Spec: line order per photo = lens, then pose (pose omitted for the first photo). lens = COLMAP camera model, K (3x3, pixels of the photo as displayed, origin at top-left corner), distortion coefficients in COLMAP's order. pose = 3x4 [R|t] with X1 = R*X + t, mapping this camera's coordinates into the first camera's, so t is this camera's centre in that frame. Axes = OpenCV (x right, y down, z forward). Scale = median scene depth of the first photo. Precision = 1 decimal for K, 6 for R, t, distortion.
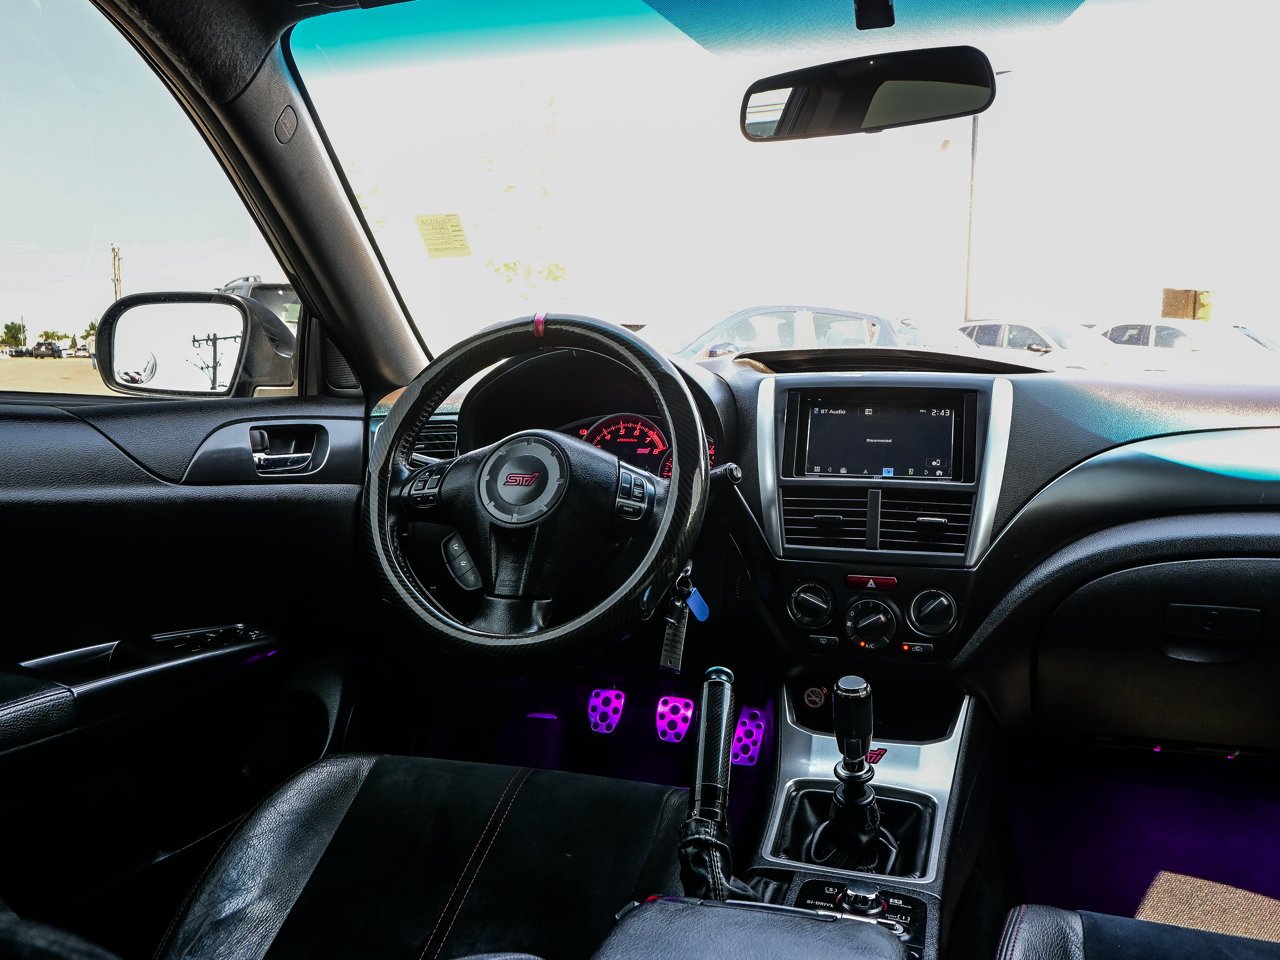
lens RADIAL K [[2684.0, 0, 779.1], [0, 2684.0, 478.7], [0, 0, 1]] dist [0.011482, -3.817210]
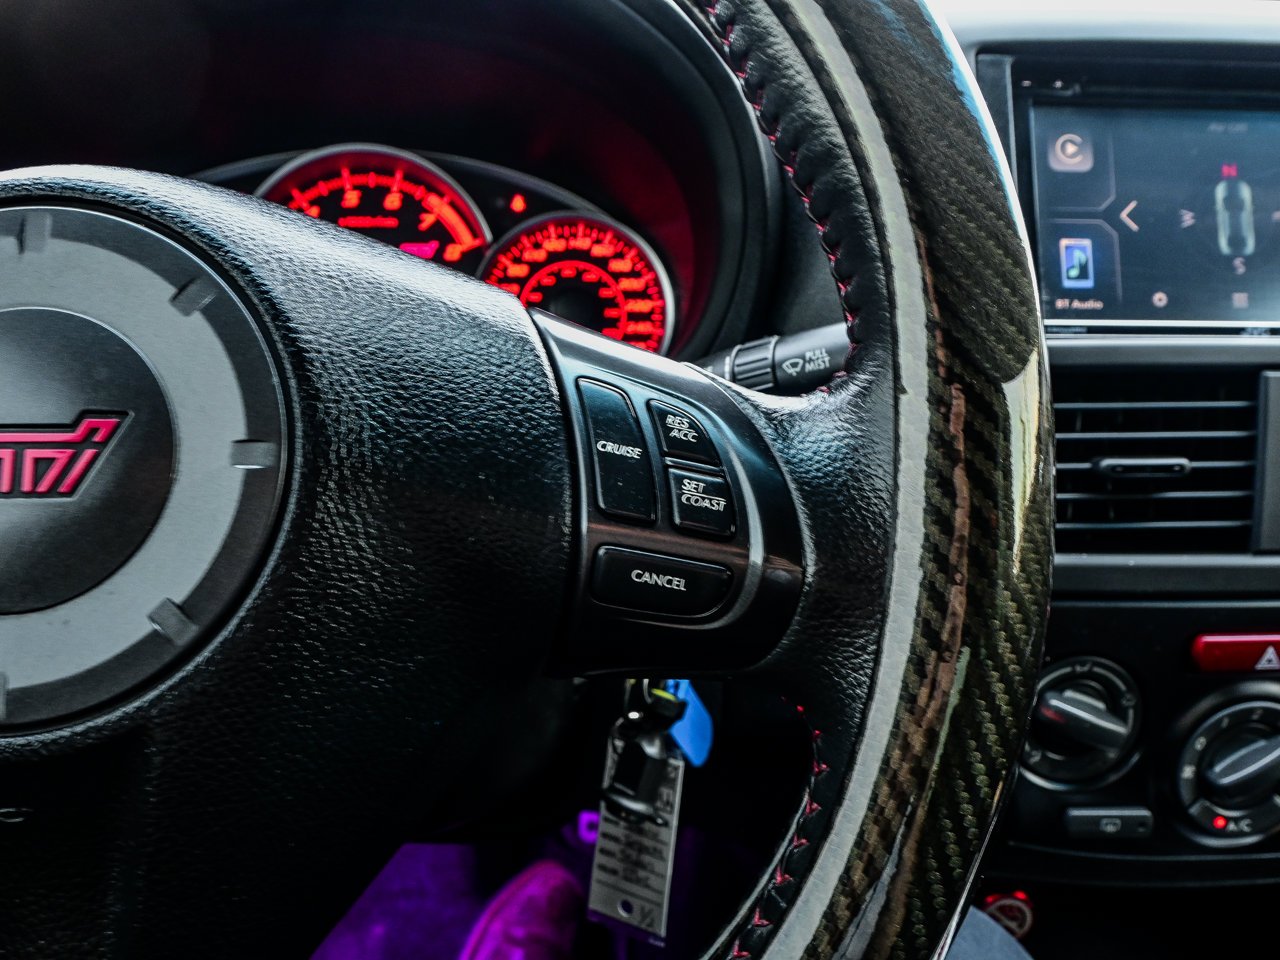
lens RADIAL K [[1063.2, 0, 640.0], [0, 1063.2, 480.0], [0, 0, 1]] dist [-0.002876, -0.001877]
pose [[0.934777, -0.095857, 0.342057, -0.080156], [0.016786, 0.973748, 0.227007, -0.013234], [-0.354838, -0.206459, 0.911847, 0.904804]]
